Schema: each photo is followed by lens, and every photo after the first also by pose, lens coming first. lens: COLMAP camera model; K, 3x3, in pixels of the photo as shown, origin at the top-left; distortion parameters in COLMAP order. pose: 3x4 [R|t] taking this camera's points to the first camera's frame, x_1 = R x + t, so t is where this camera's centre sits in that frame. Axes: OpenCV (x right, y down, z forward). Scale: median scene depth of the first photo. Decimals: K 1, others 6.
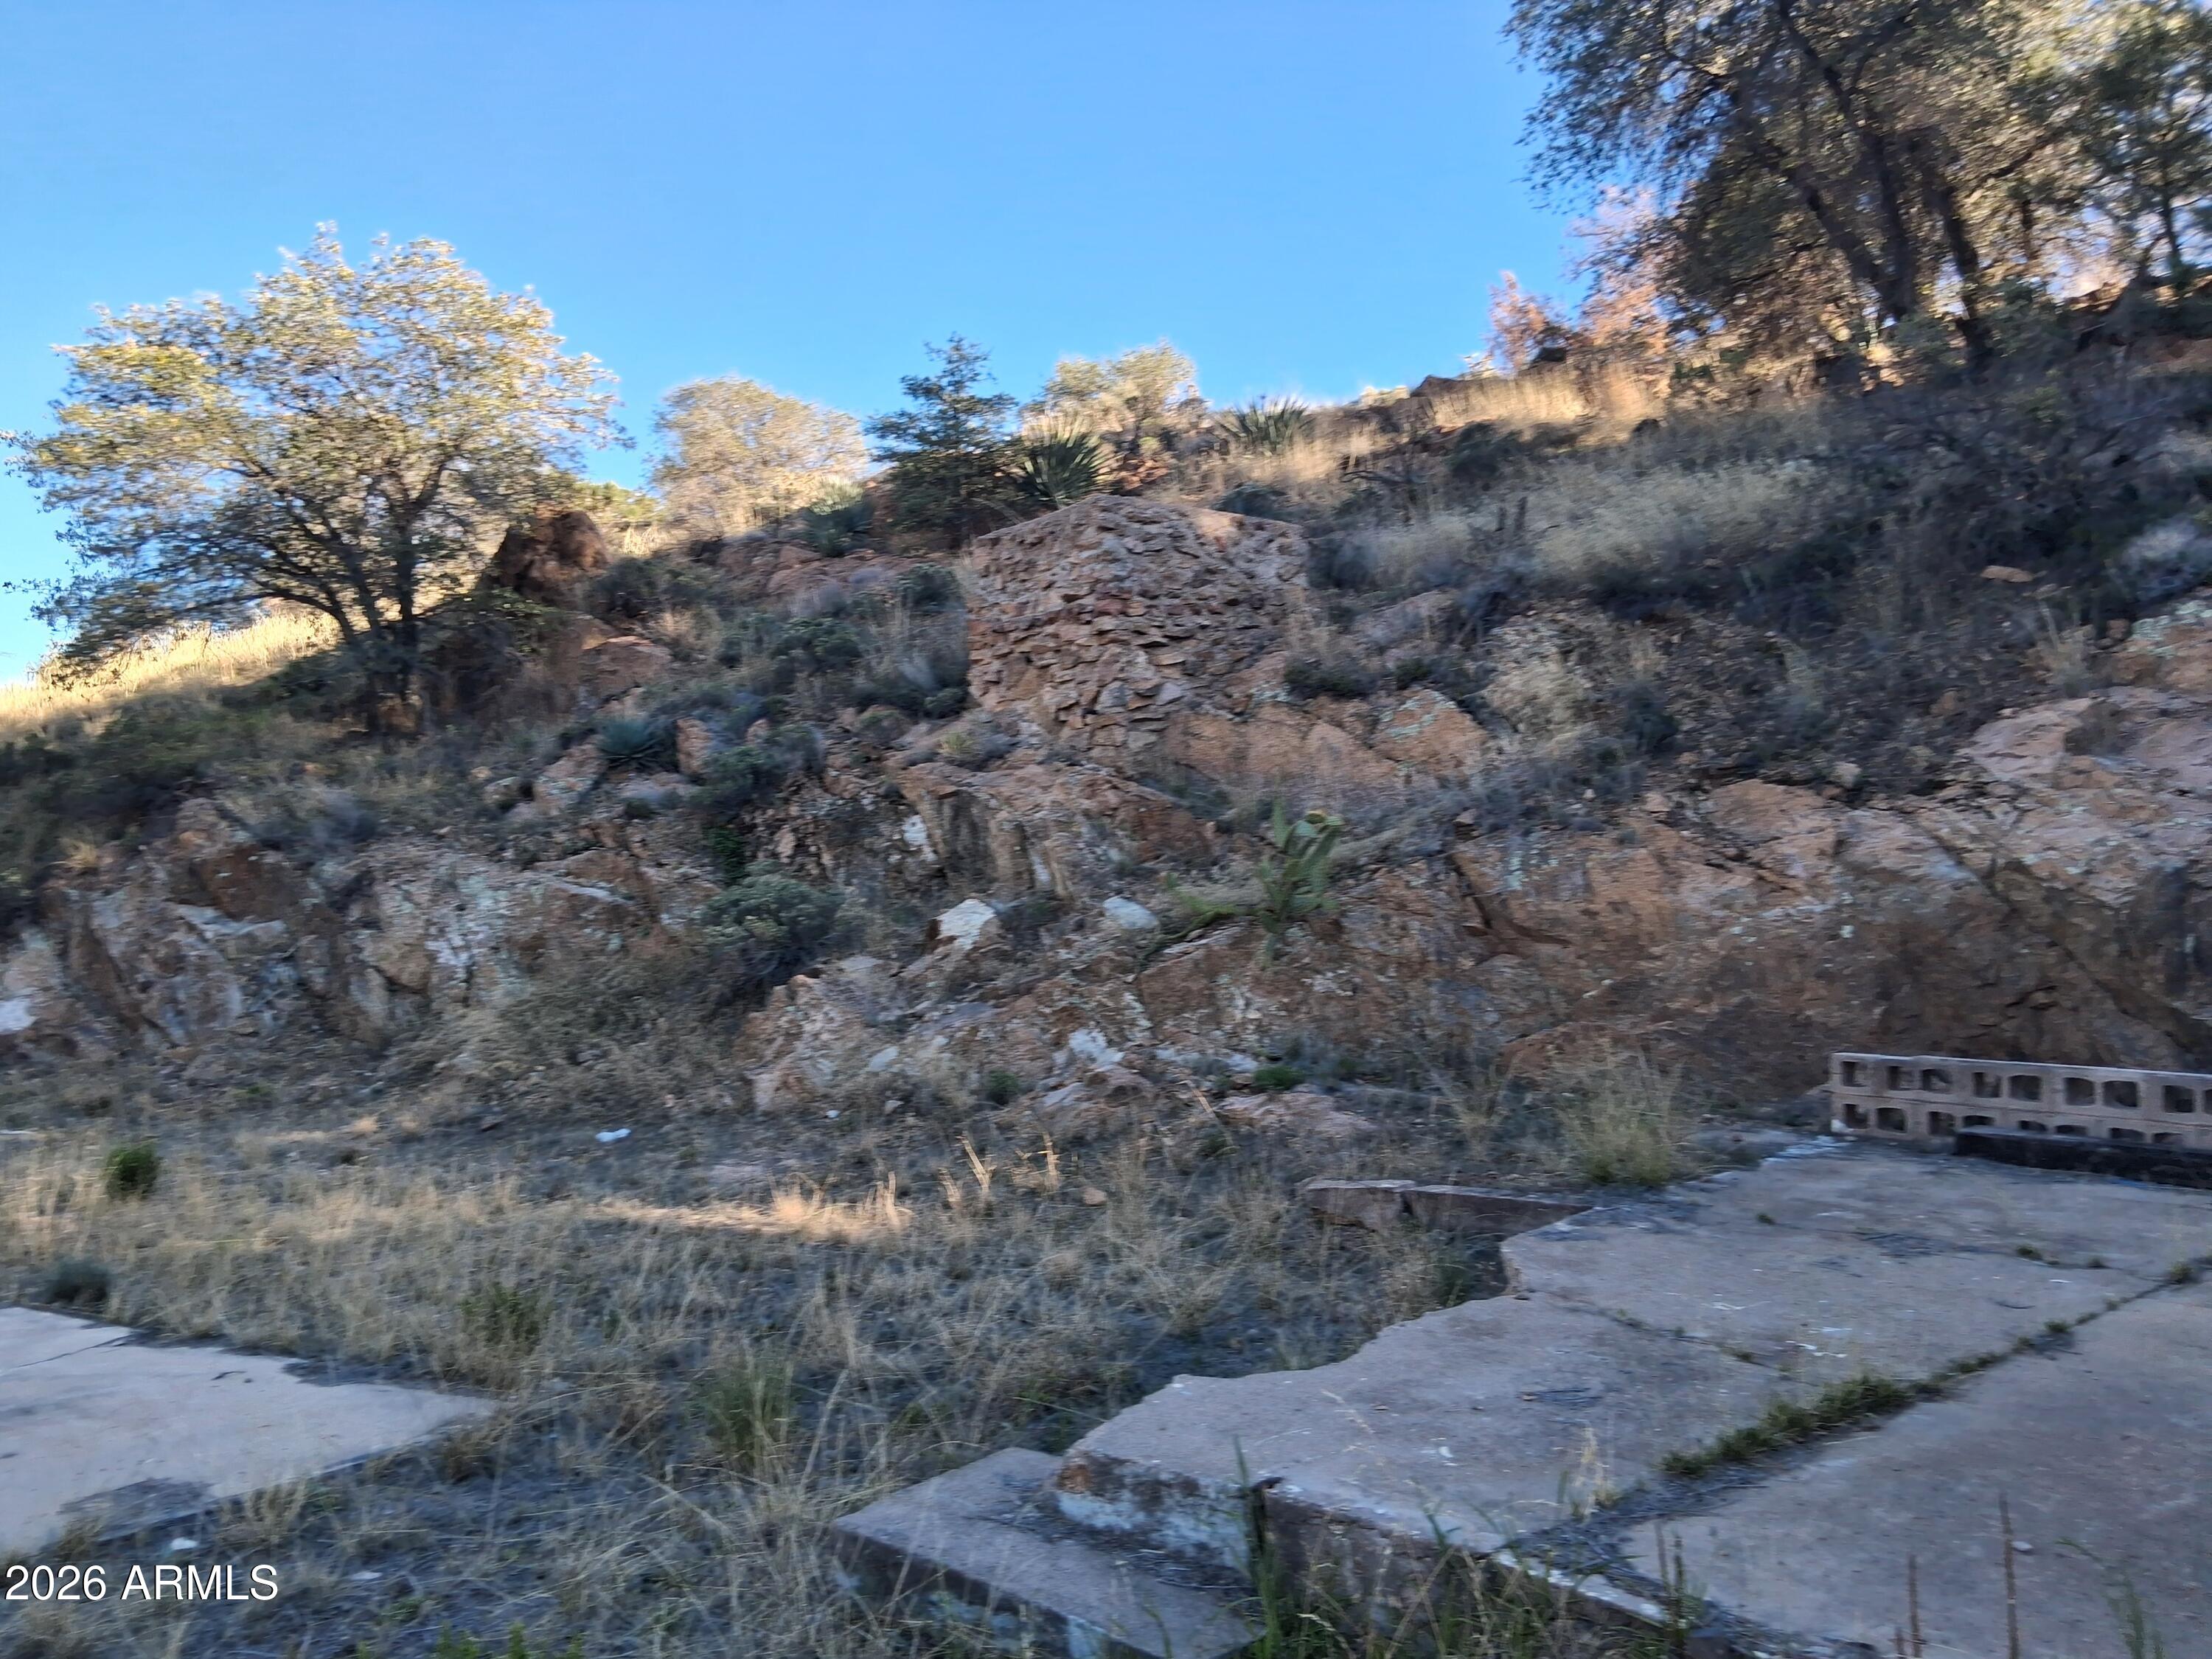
lens RADIAL K [[1778.1, 0, 1067.1], [0, 1778.1, 890.6], [0, 0, 1]] dist [0.027808, -0.050312]
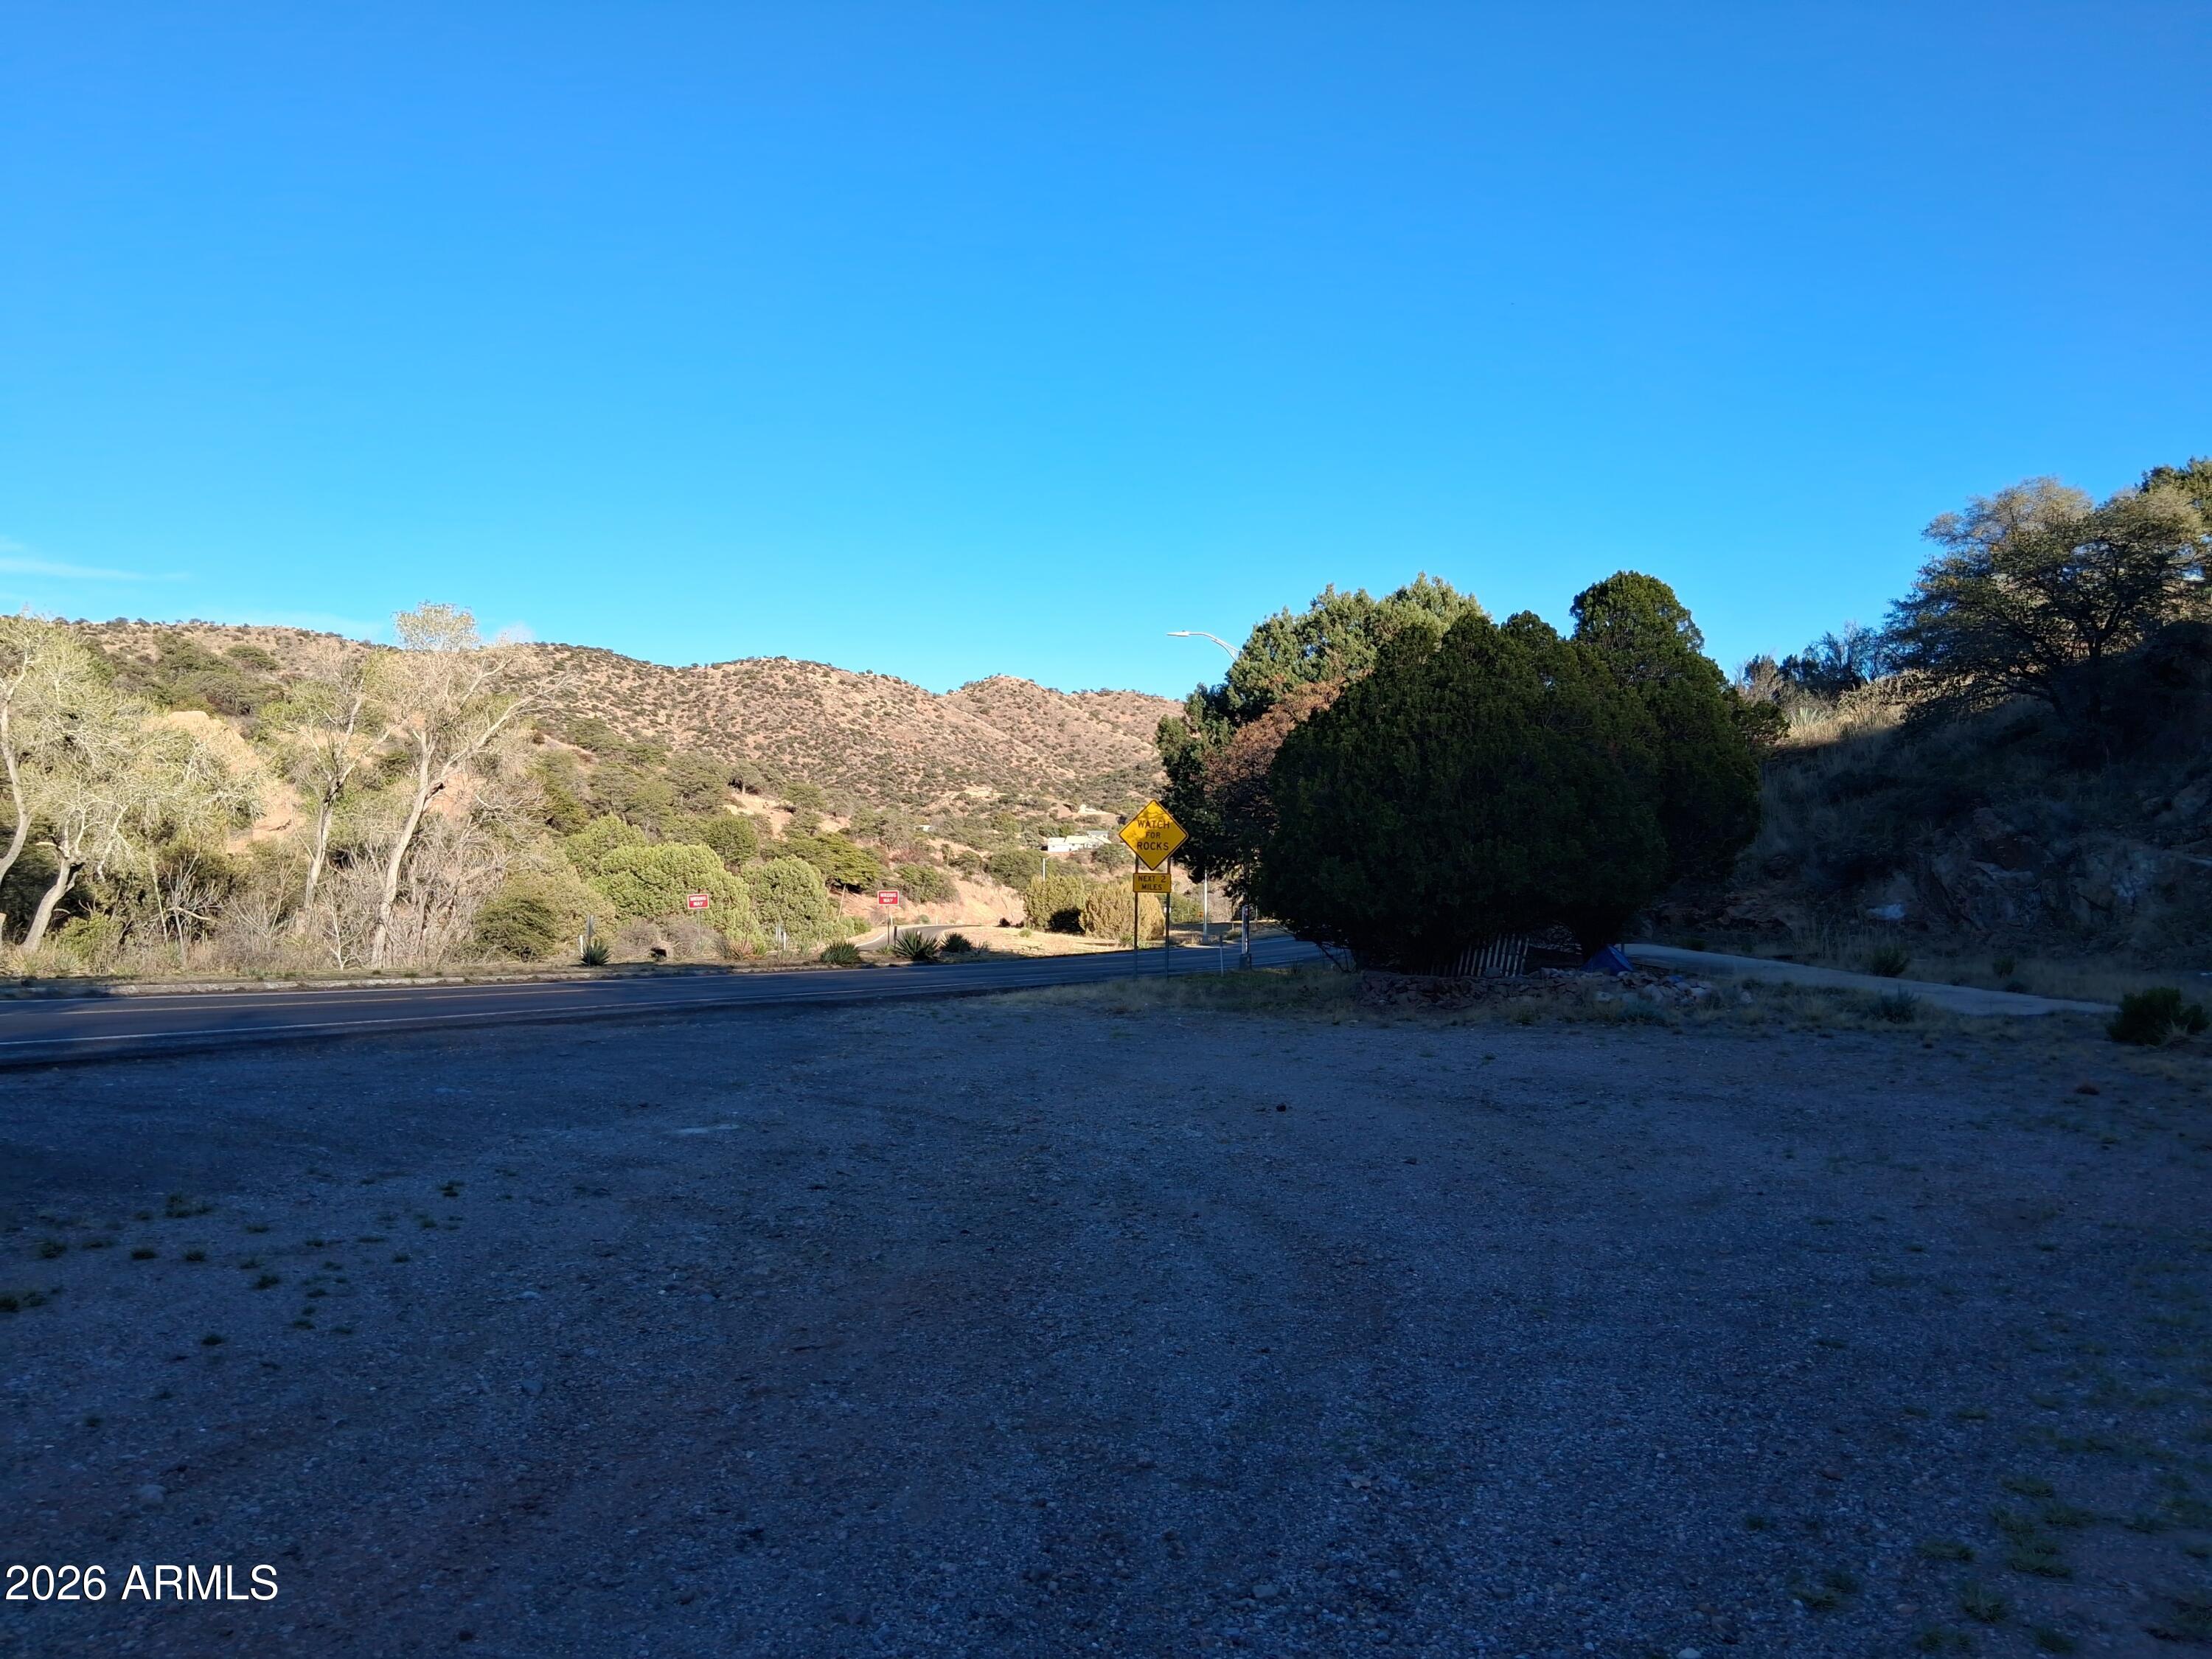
lens RADIAL K [[1778.1, 0, 1104.2], [0, 1778.1, 827.2], [0, 0, 1]] dist [0.027808, -0.050312]
pose [[0.673420, 0.011071, -0.739177, 0.339163], [-0.005748, 0.999936, 0.009740, -0.045586], [0.739238, -0.002310, 0.673440, -1.116356]]
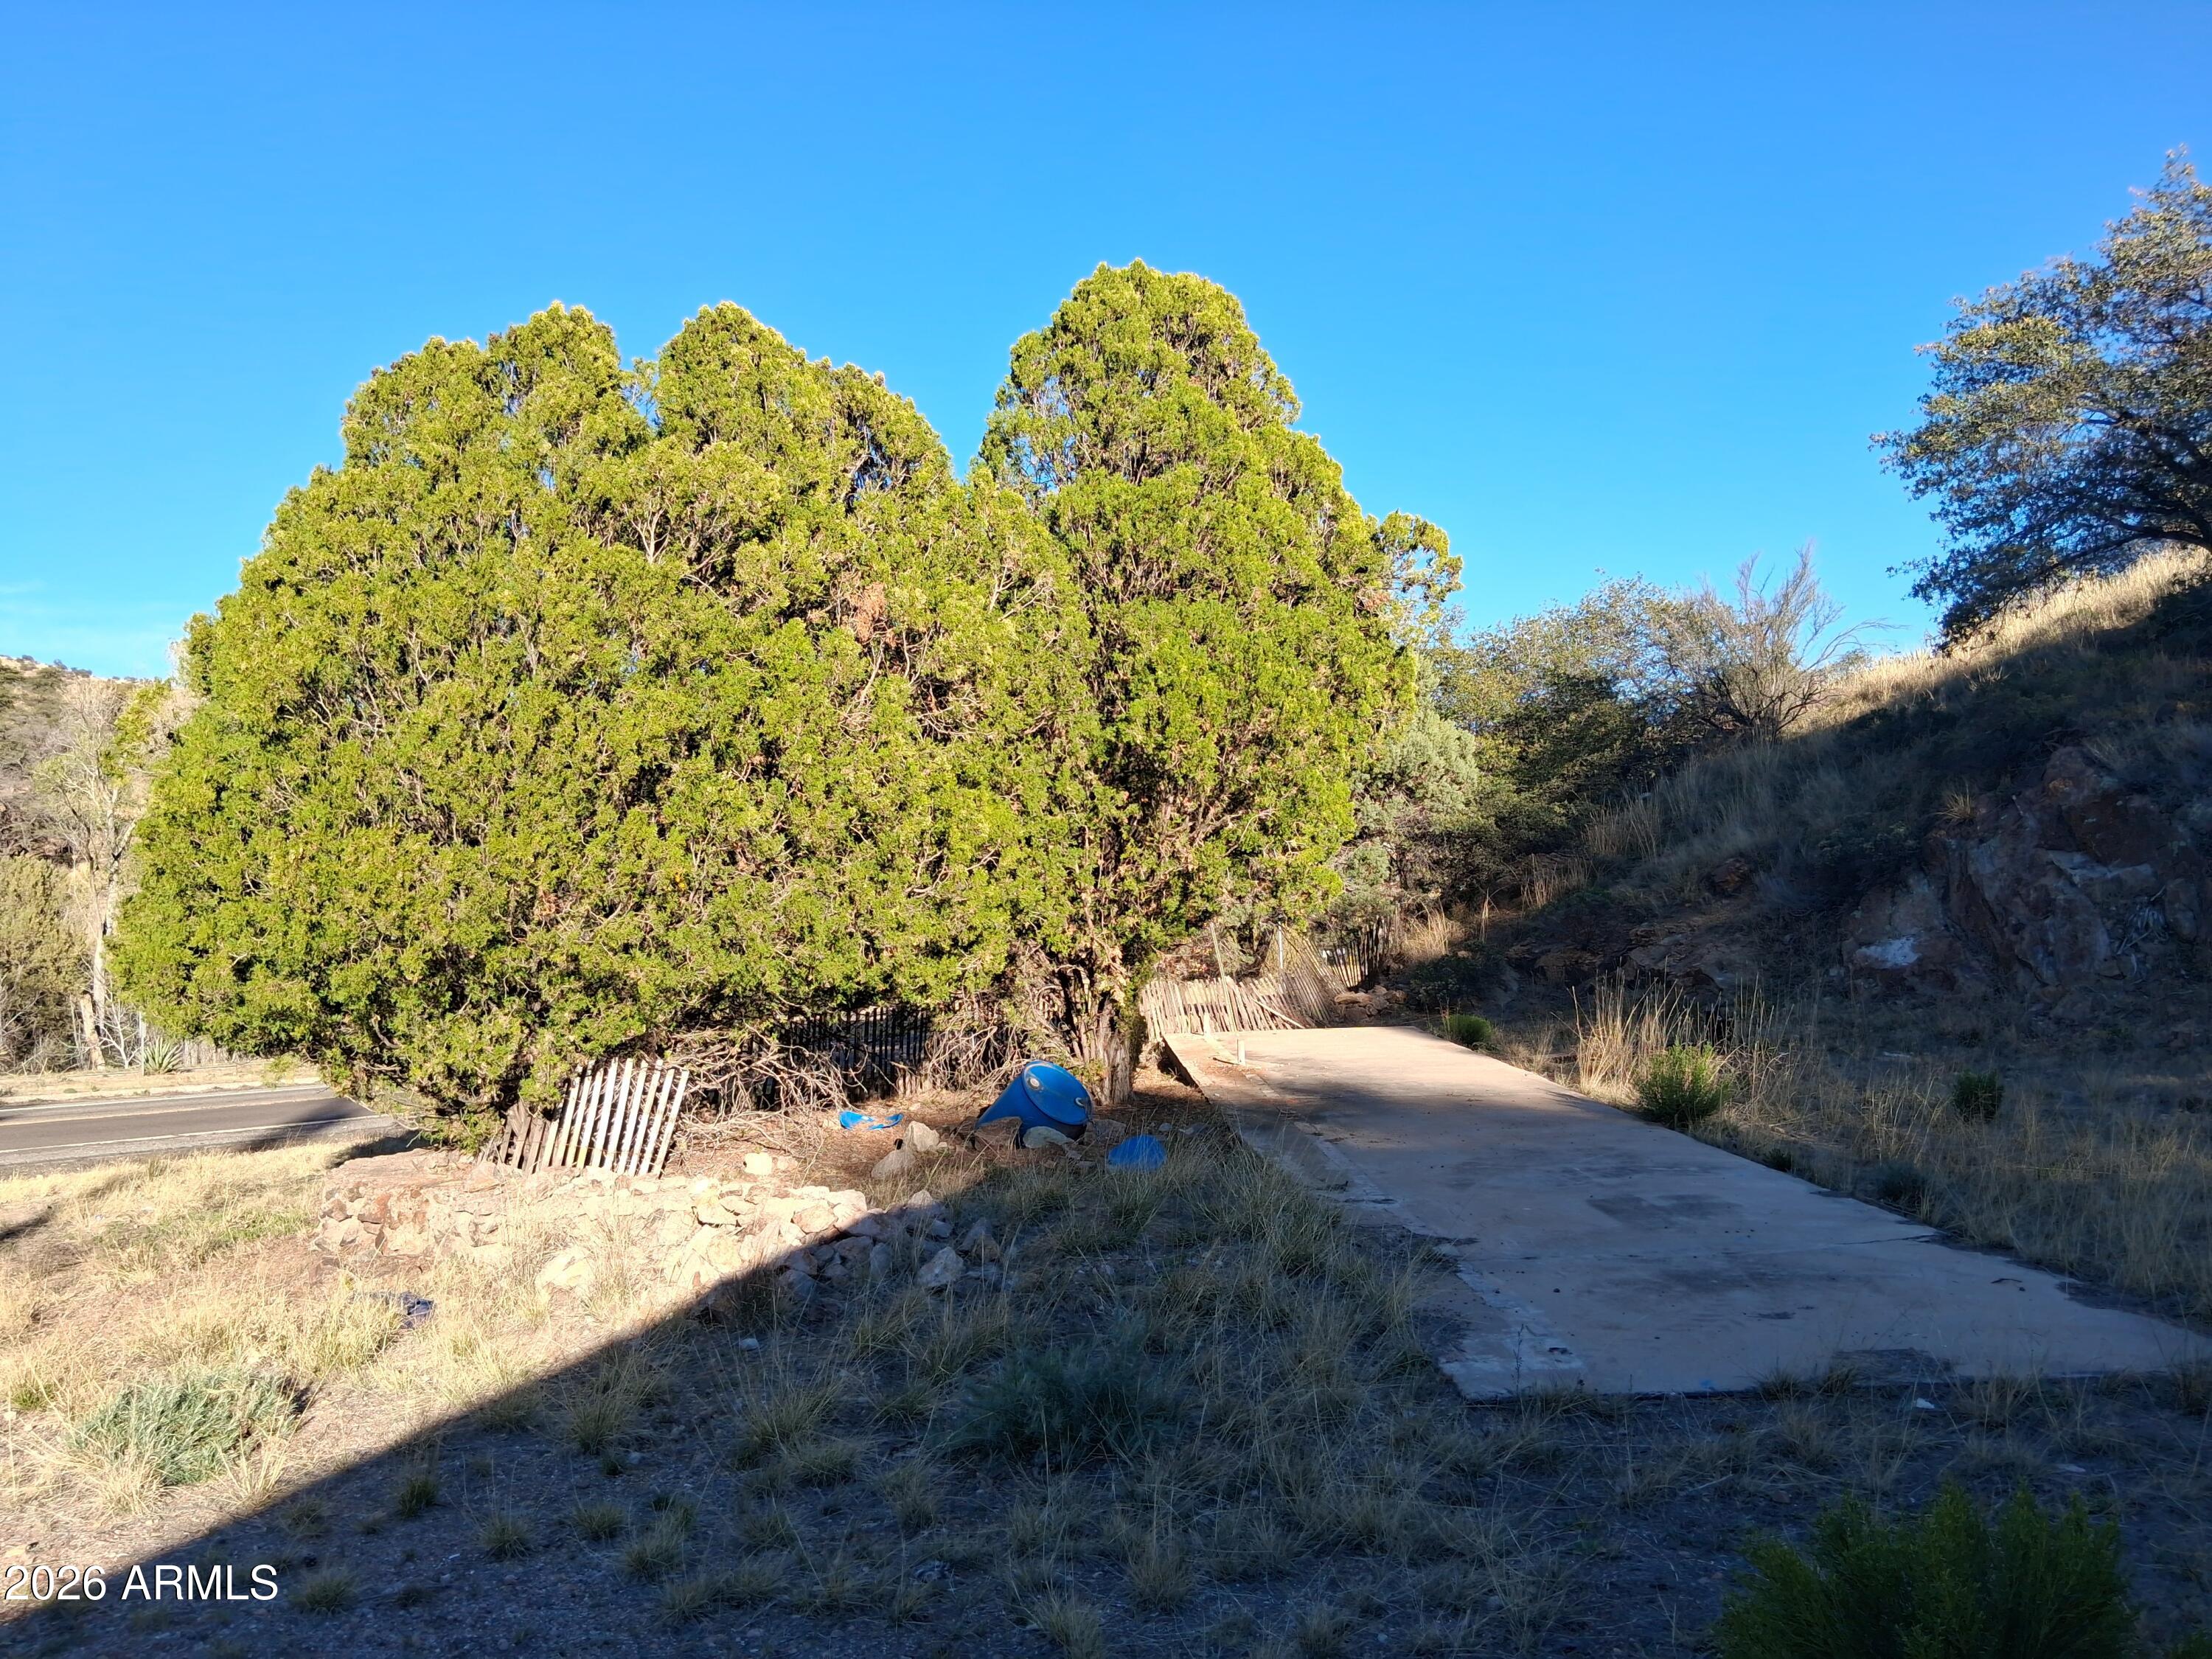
lens RADIAL K [[1778.1, 0, 1106.0], [0, 1778.1, 835.9], [0, 0, 1]] dist [0.027808, -0.050312]
pose [[0.547514, -0.029181, -0.836287, 0.075732], [0.032987, 0.999368, -0.013276, -0.005034], [0.836146, -0.020317, 0.548131, -0.035633]]
